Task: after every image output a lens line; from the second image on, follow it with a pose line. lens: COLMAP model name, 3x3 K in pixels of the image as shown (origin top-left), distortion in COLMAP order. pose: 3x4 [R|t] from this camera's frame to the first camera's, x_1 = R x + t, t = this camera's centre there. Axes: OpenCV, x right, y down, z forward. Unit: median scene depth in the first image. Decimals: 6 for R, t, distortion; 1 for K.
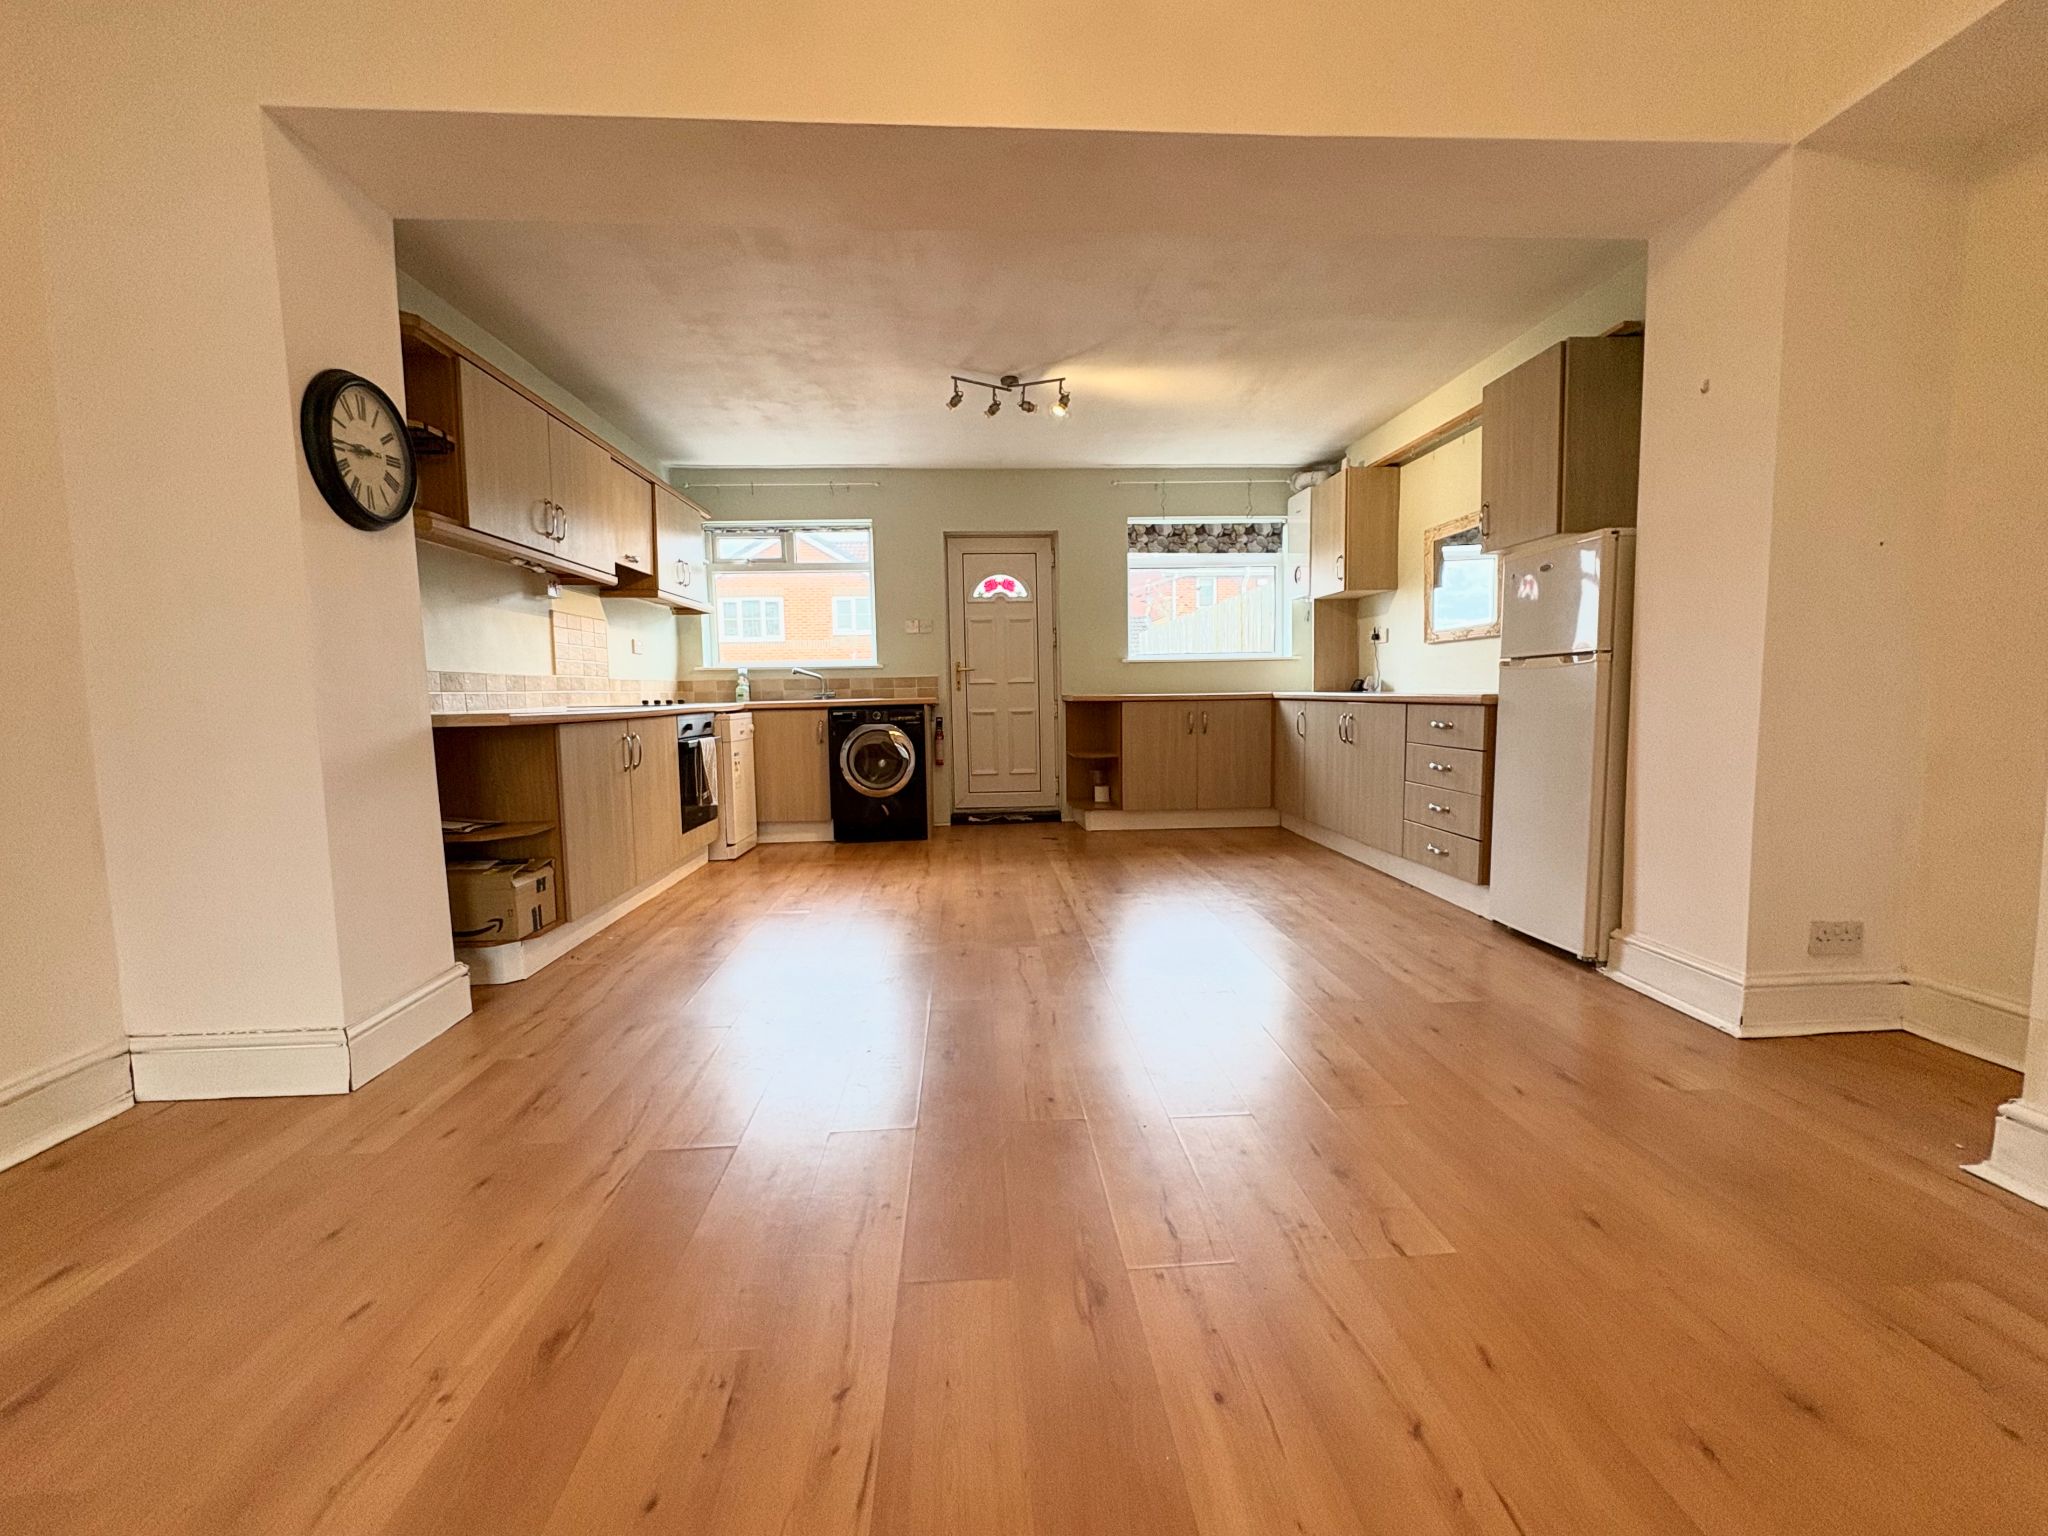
lens RADIAL K [[808.4, 0, 1026.6], [0, 808.4, 760.5], [0, 0, 1]] dist [-0.001040, -0.000014]
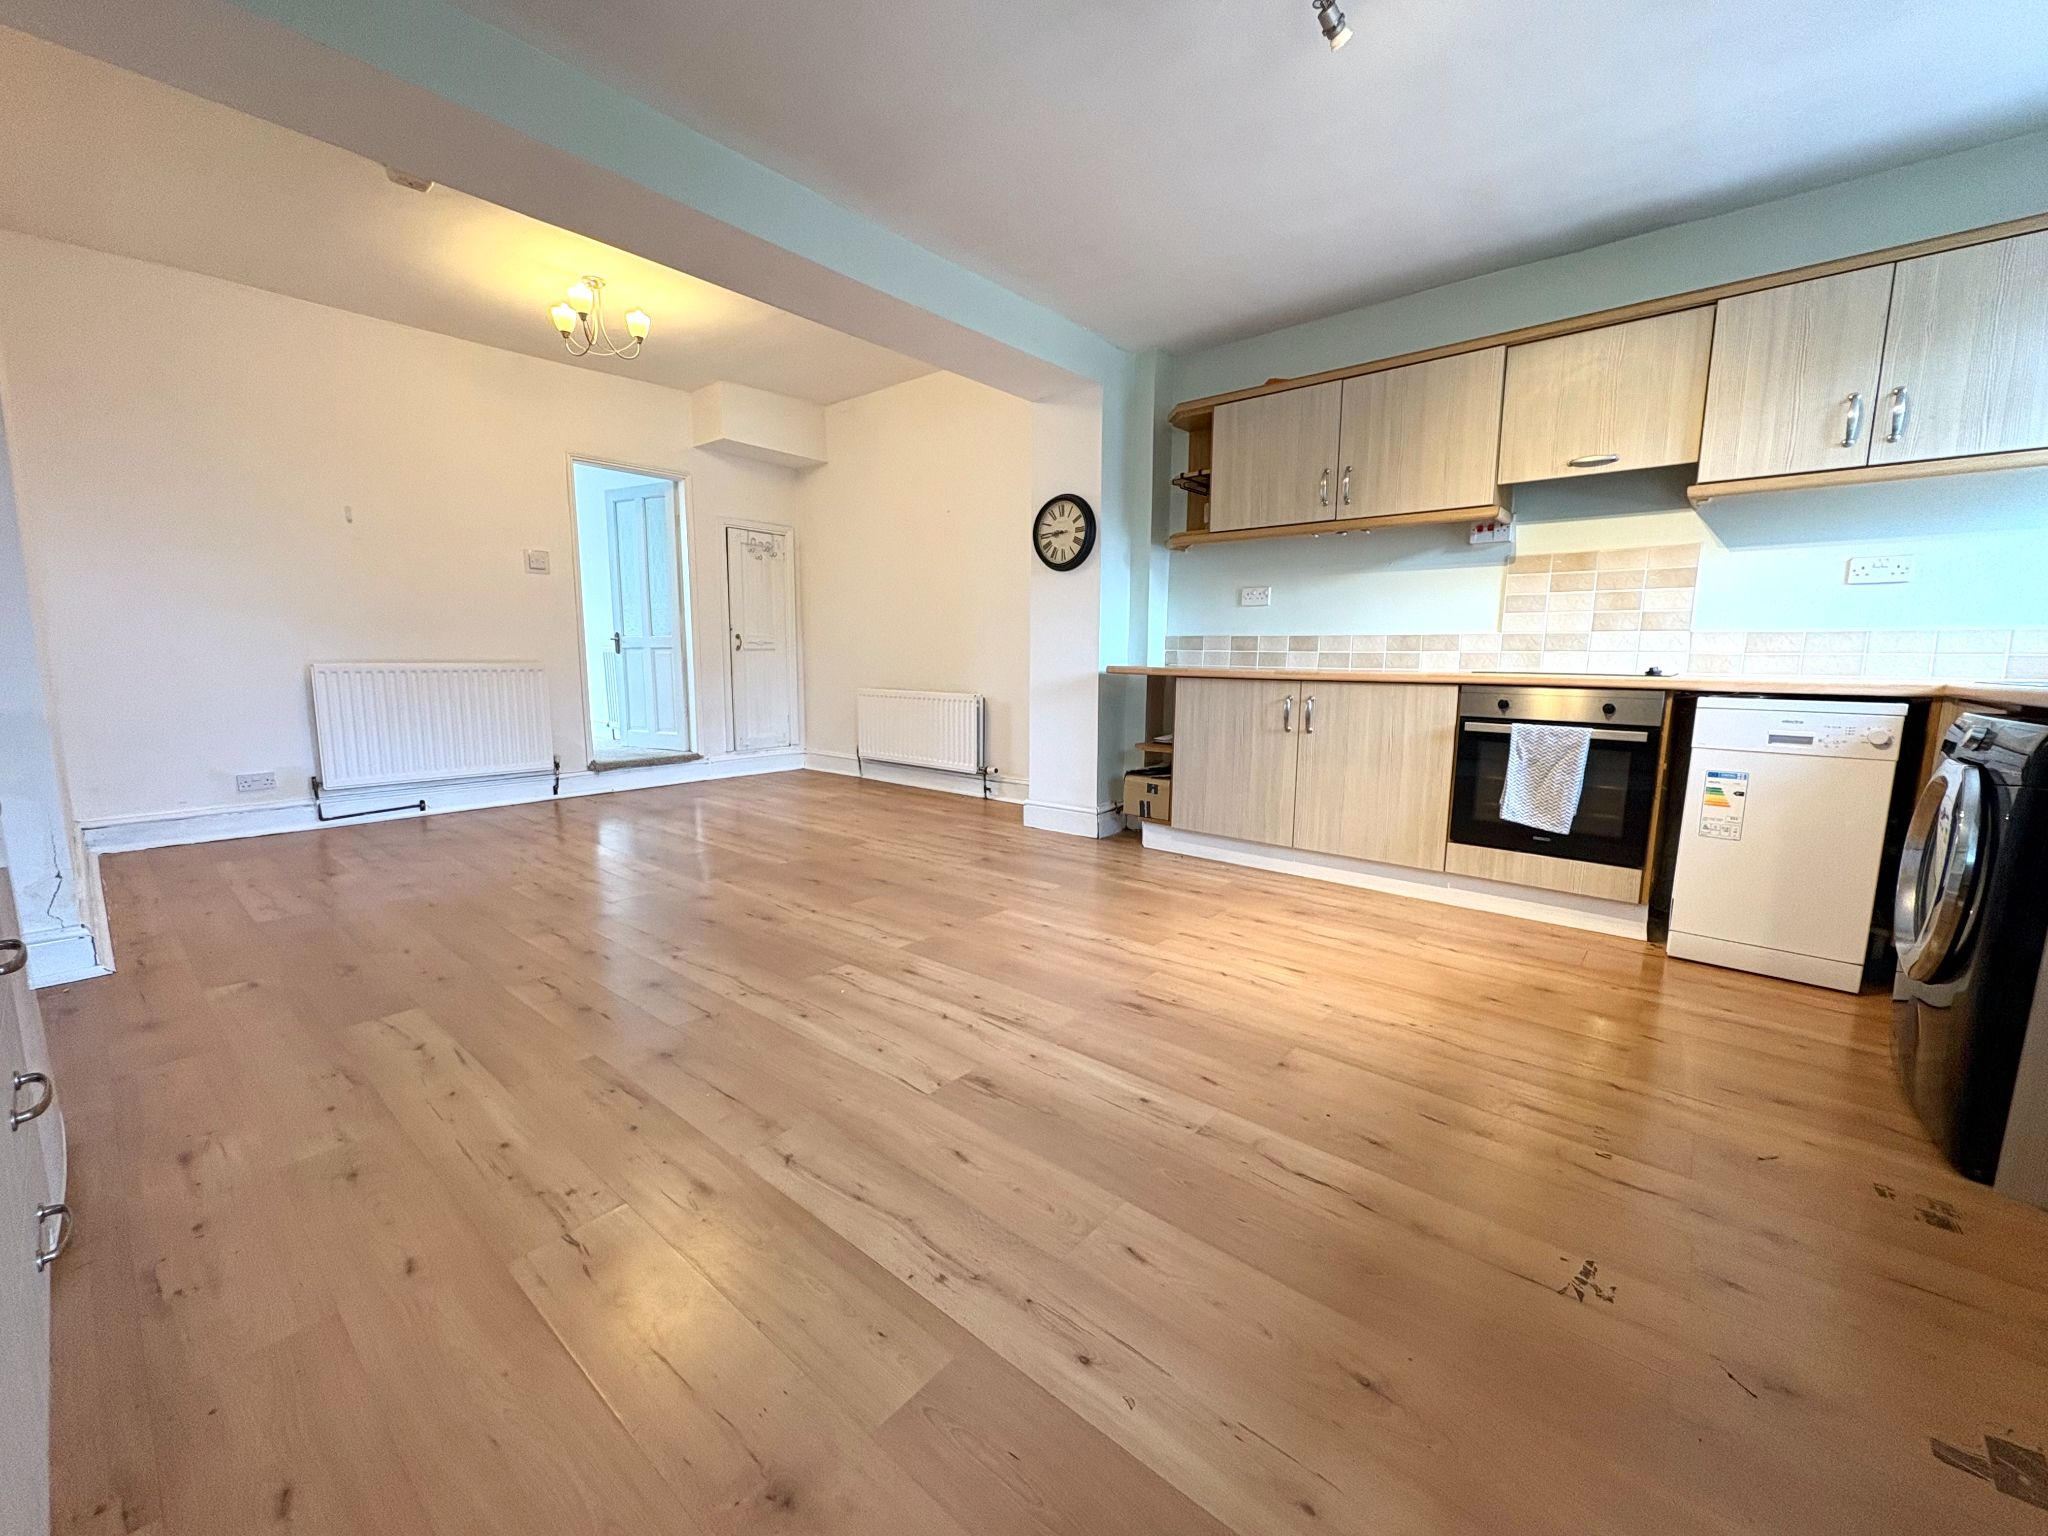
lens RADIAL K [[808.4, 0, 1029.9], [0, 808.4, 772.1], [0, 0, 1]] dist [-0.001040, -0.000014]
pose [[-0.681939, 0.116156, -0.722126, 0.731053], [-0.060225, 0.975039, 0.213711, -0.212722], [0.728925, 0.189228, -0.657922, 2.272126]]
